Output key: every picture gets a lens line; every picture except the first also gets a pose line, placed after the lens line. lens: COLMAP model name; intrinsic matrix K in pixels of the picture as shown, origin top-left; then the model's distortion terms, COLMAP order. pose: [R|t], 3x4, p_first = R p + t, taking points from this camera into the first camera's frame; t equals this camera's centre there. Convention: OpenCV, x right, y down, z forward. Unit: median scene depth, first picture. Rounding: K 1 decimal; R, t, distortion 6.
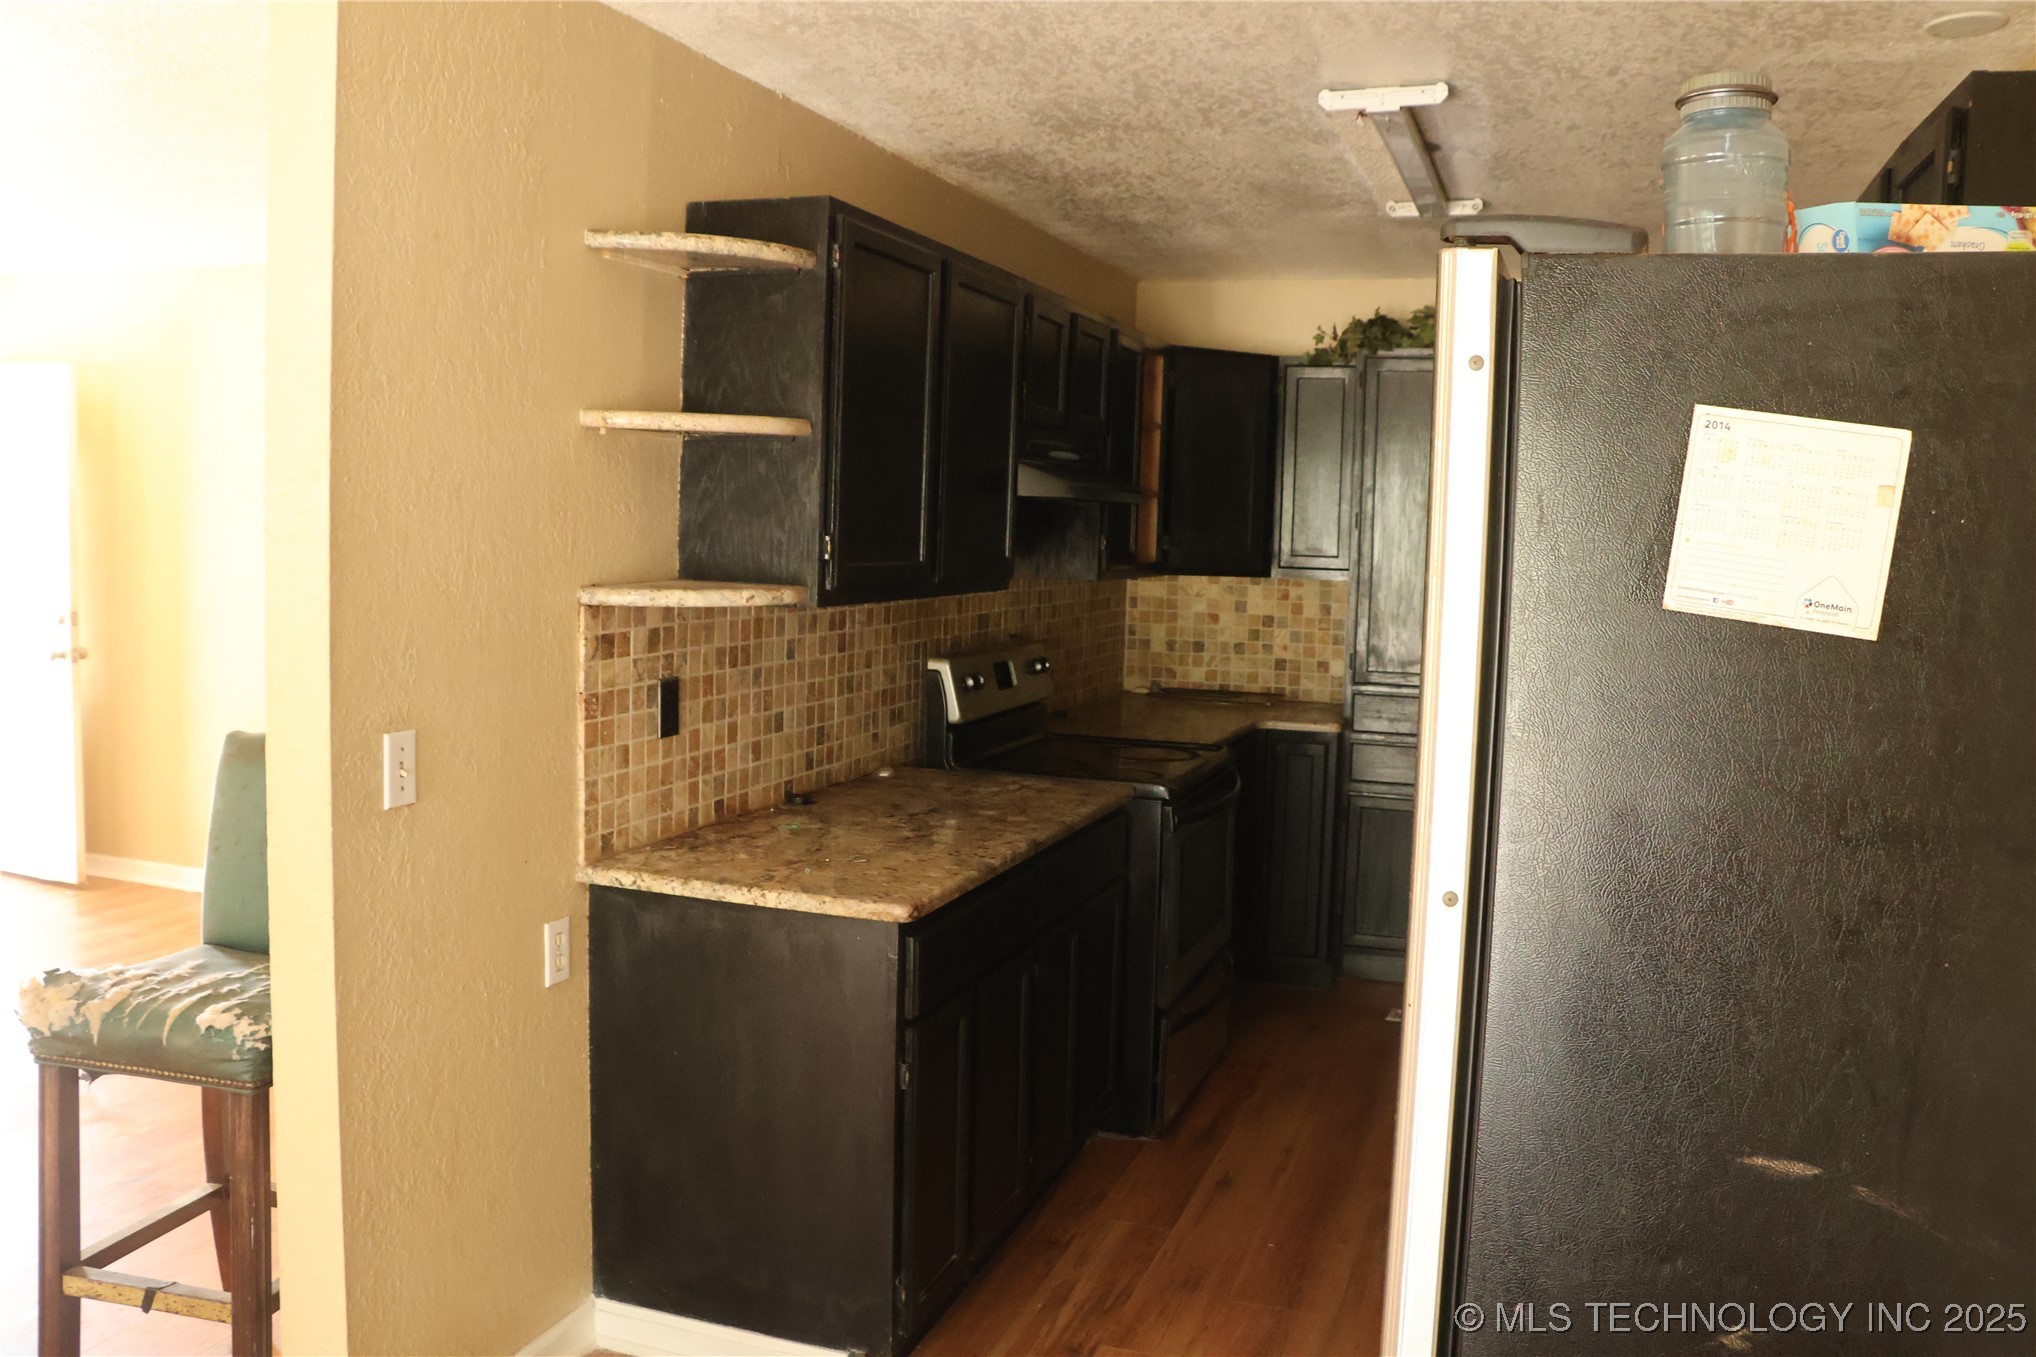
lens RADIAL K [[1655.7, 0, 1034.8], [0, 1655.7, 667.7], [0, 0, 1]] dist [-0.175837, 0.132330]
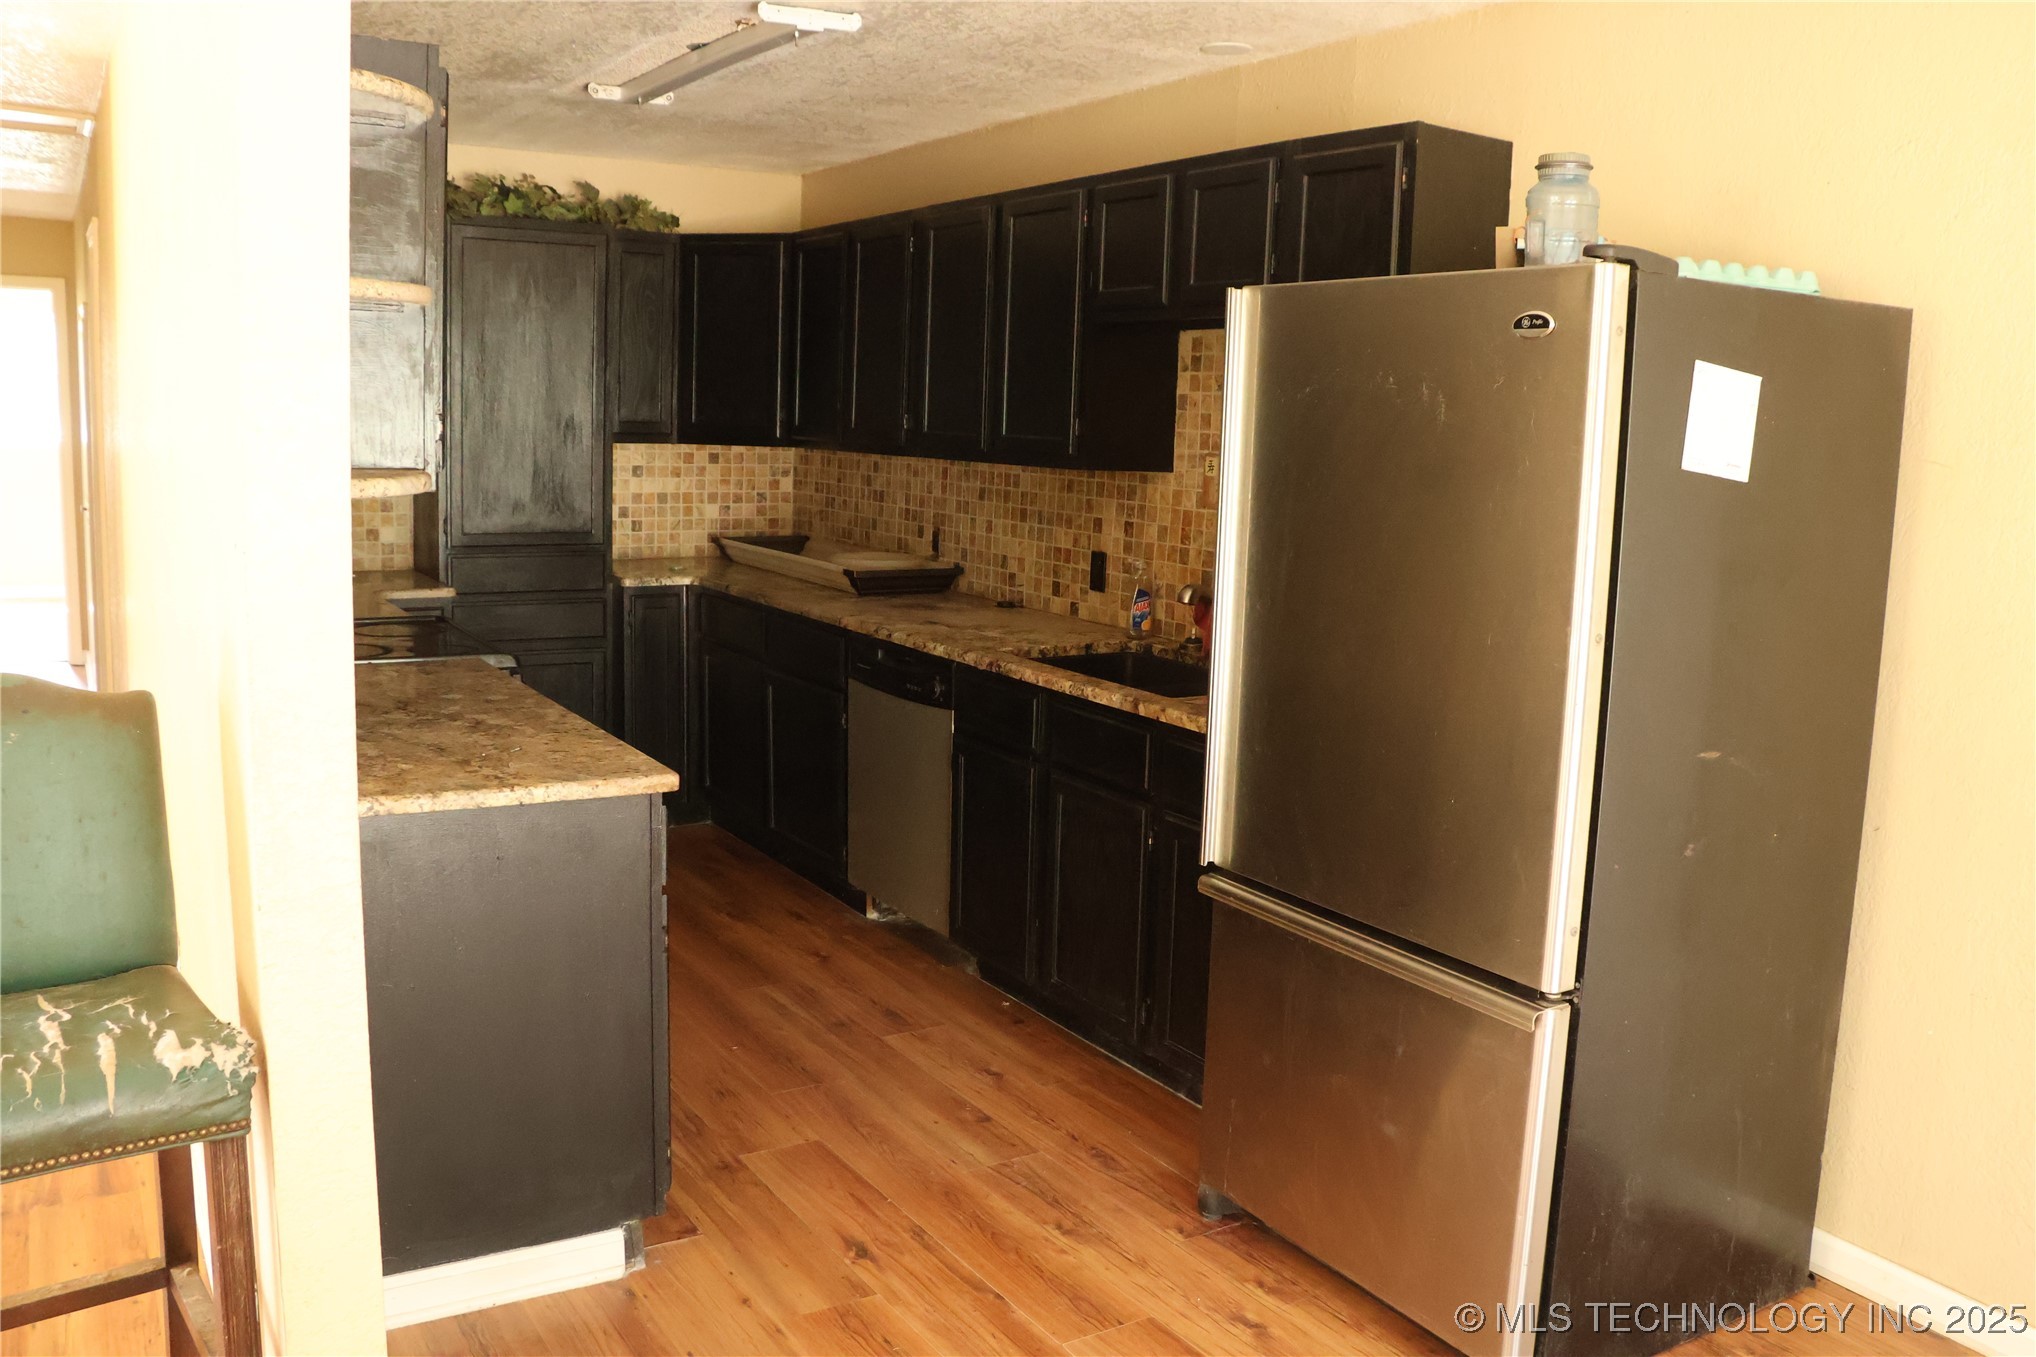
lens RADIAL K [[1655.7, 0, 1025.2], [0, 1655.7, 669.7], [0, 0, 1]] dist [-0.175837, 0.132330]
pose [[0.640342, -0.123511, 0.758094, -0.354003], [0.052323, 0.991708, 0.117376, -0.014946], [-0.766305, -0.035495, 0.641495, 0.086366]]
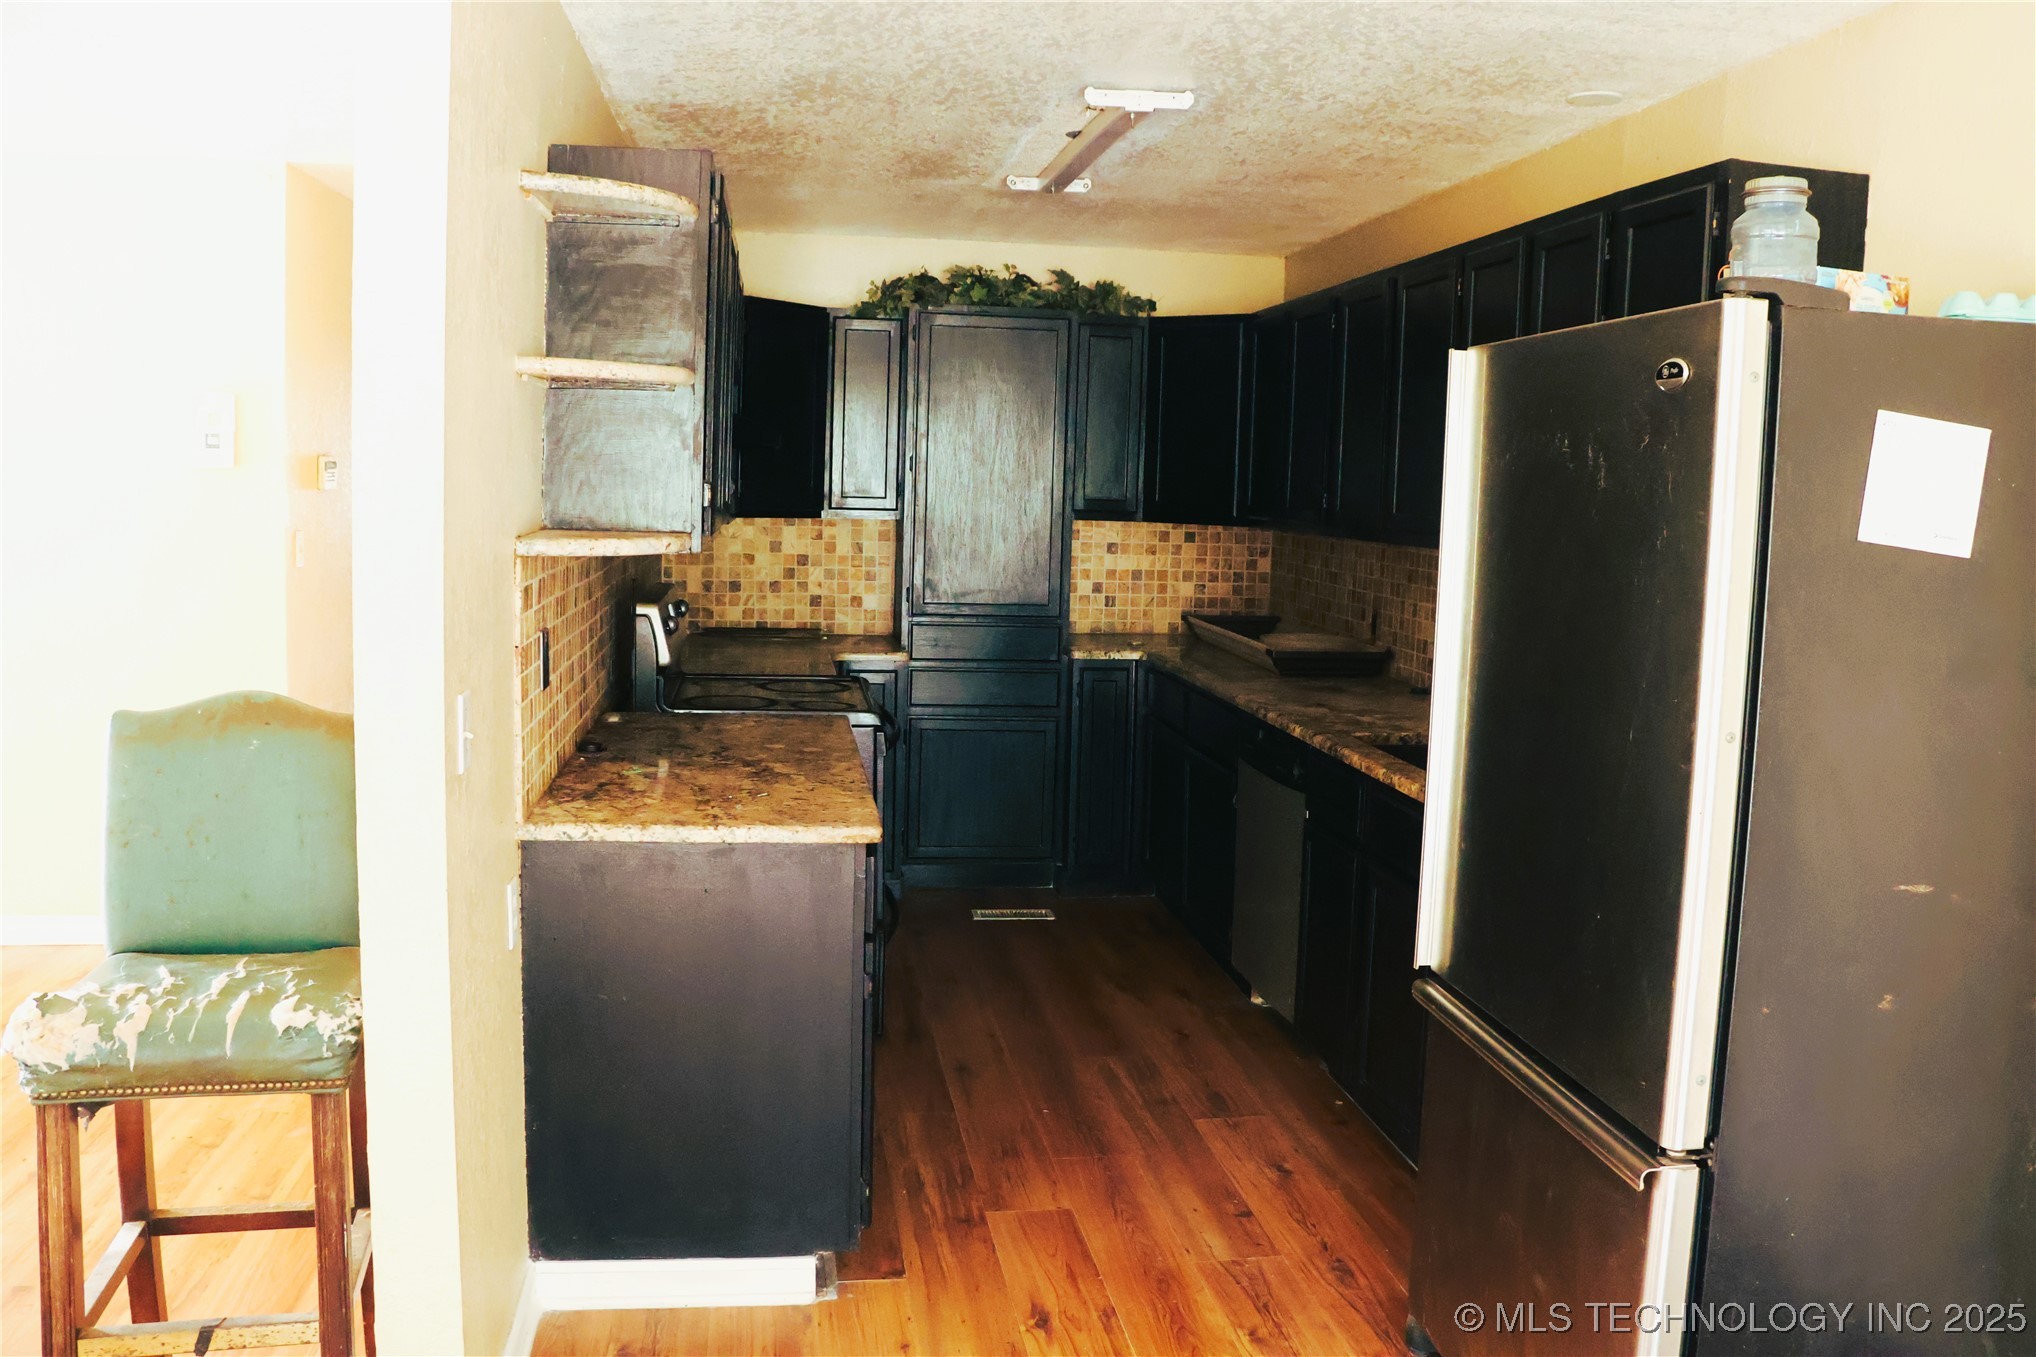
lens RADIAL K [[1655.7, 0, 1032.5], [0, 1655.7, 679.5], [0, 0, 1]] dist [-0.175837, 0.132330]
pose [[0.888750, -0.055546, 0.455014, -0.236479], [0.035343, 0.997980, 0.052795, -0.002734], [-0.457027, -0.030840, 0.888918, -0.002032]]
